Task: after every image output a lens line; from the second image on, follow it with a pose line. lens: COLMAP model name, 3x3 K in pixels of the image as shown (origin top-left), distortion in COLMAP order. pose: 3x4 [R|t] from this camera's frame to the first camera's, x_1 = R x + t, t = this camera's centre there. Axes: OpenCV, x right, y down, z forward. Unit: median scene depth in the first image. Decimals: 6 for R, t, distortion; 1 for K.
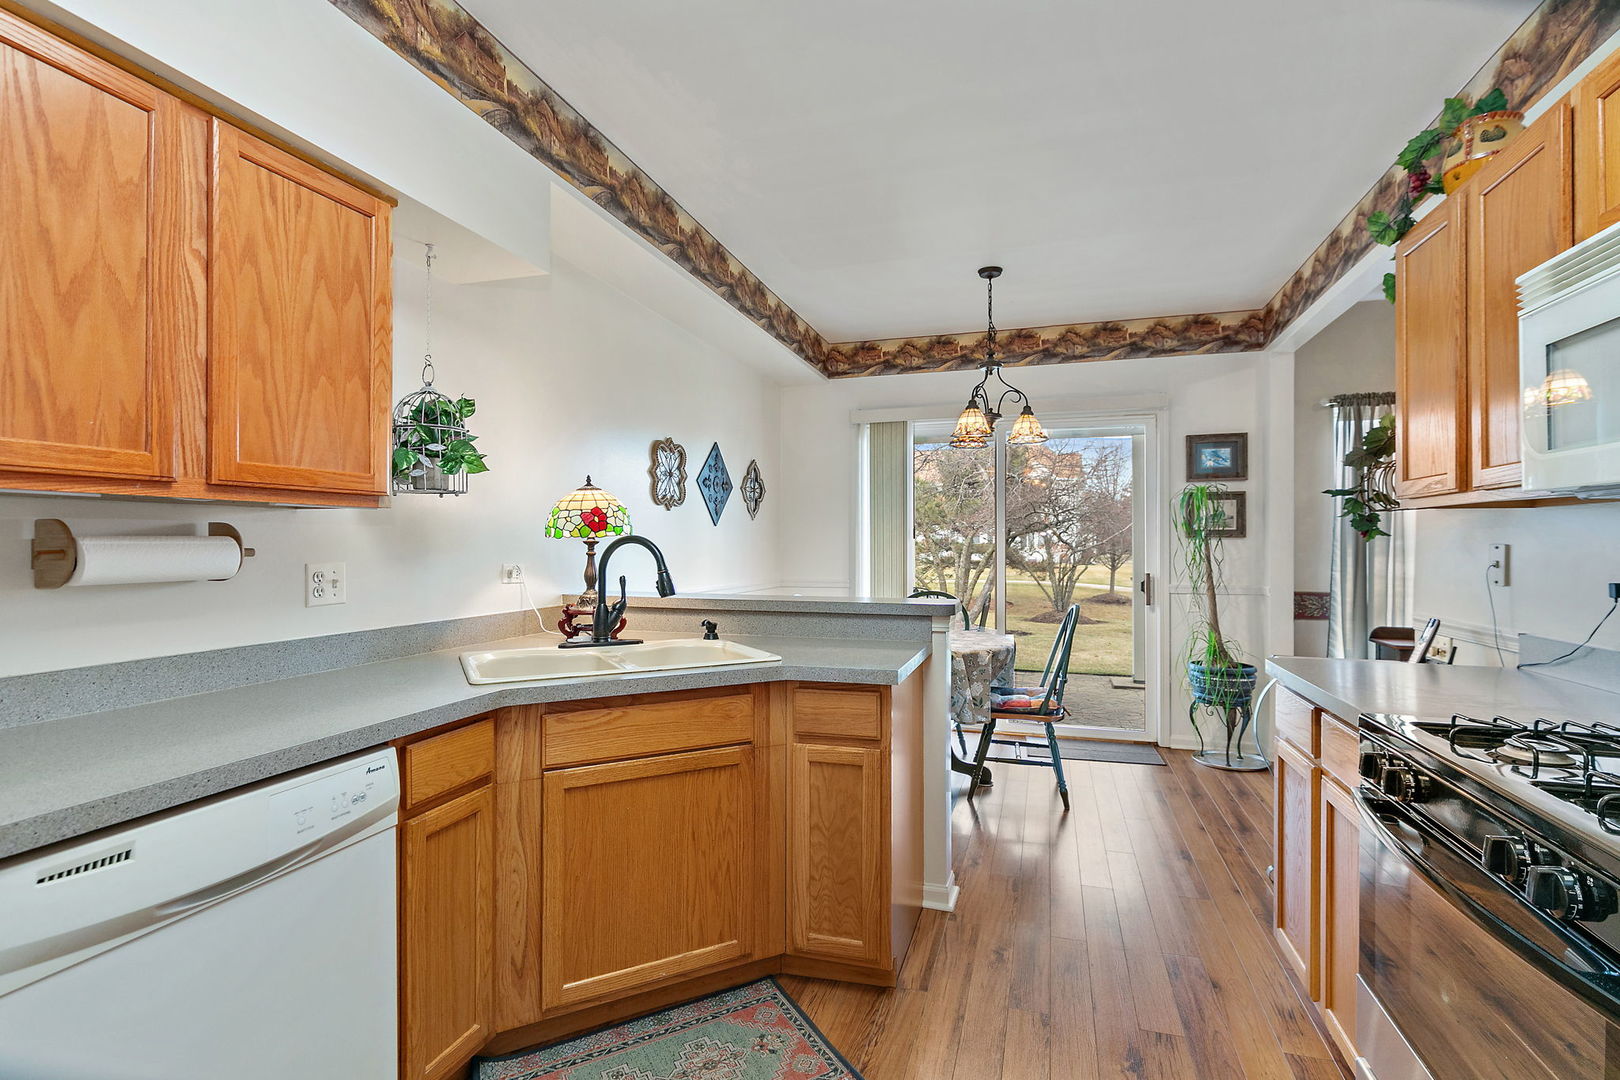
lens RADIAL K [[750.9, 0, 818.6], [0, 750.9, 540.7], [0, 0, 1]] dist [-0.000910, -0.000685]
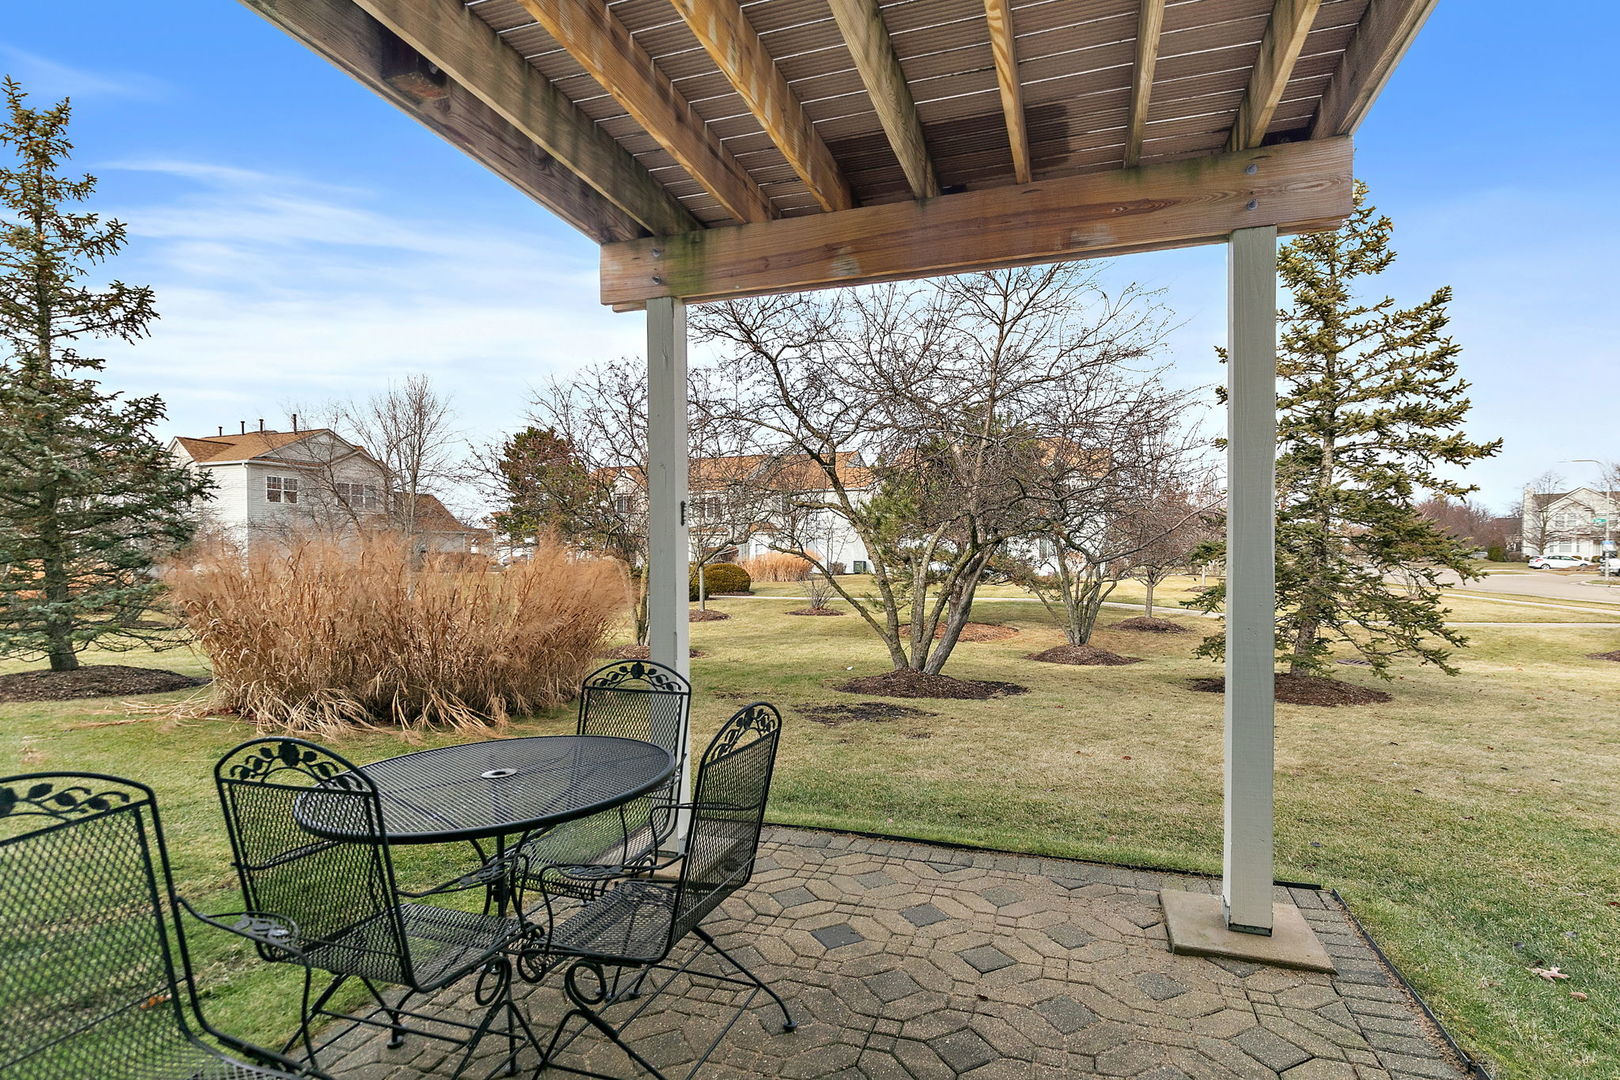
lens RADIAL K [[800.5, 0, 812.1], [0, 800.5, 576.9], [0, 0, 1]] dist [0.001483, 0.000232]
pose [[0.999741, -0.002398, -0.022648, 0.692957], [0.003115, 0.999494, 0.031649, 0.026307], [0.022561, -0.031712, 0.999242, 1.864340]]
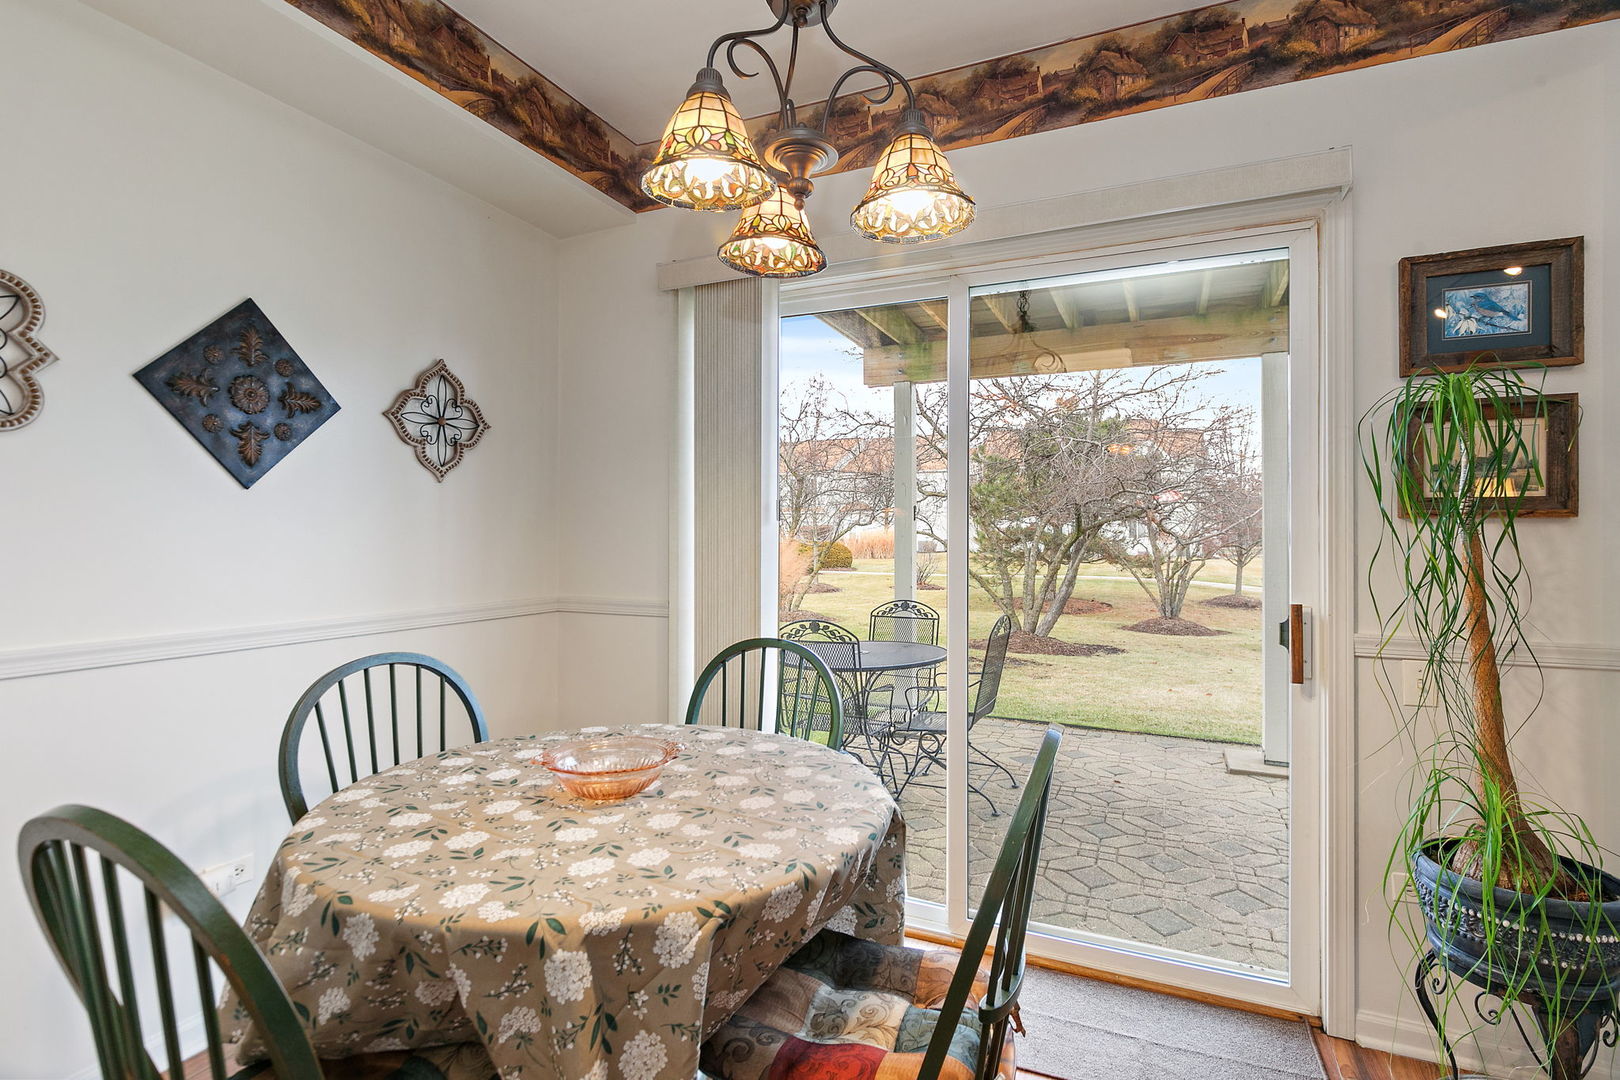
lens RADIAL K [[786.4, 0, 813.6], [0, 786.4, 525.5], [0, 0, 1]] dist [0.001558, 0.000369]
pose [[0.992146, 0.002245, -0.125066, 0.419549], [-0.002894, 0.999983, -0.005008, 0.005398], [0.125052, 0.005330, 0.992136, 0.984420]]
